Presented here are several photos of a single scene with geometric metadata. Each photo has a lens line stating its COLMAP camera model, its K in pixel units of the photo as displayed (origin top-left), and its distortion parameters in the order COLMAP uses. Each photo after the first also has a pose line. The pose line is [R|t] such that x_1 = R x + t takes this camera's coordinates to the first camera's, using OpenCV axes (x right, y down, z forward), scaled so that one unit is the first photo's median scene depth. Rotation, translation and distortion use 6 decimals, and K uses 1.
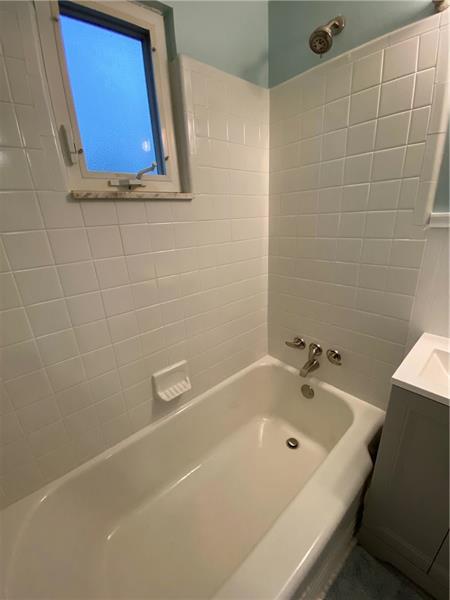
lens RADIAL K [[237.7, 0, 227.9], [0, 237.7, 298.8], [0, 0, 1]] dist [0.012115, -0.018232]
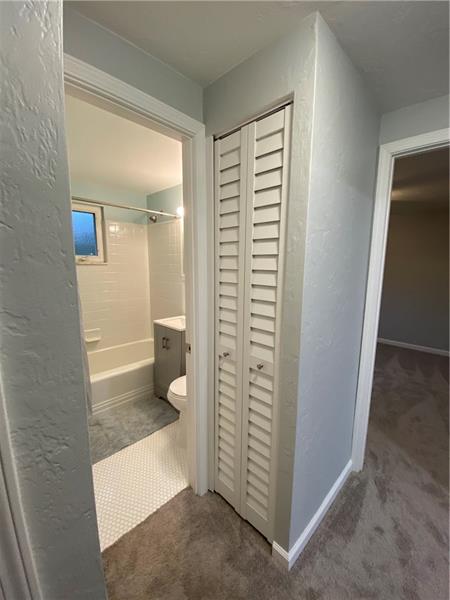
lens RADIAL K [[243.4, 0, 225.0], [0, 243.4, 300.0], [0, 0, 1]] dist [0.031655, -0.000024]
pose [[0.996282, 0.053297, 0.067695, 1.066653], [-0.039166, 0.979992, -0.195144, 0.492326], [-0.076741, 0.191767, 0.978436, -1.852629]]
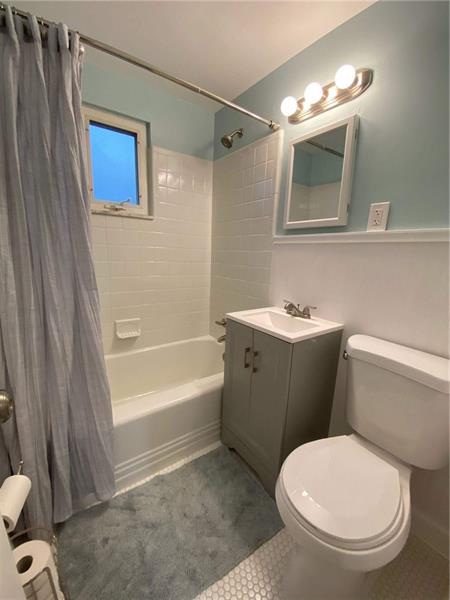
lens RADIAL K [[237.7, 0, 227.9], [0, 237.7, 298.8], [0, 0, 1]] dist [0.012115, -0.018232]
pose [[0.991795, 0.104094, -0.074210, 0.603546], [-0.112805, 0.985732, -0.124928, 0.320648], [0.060147, 0.132274, 0.989387, -0.630895]]
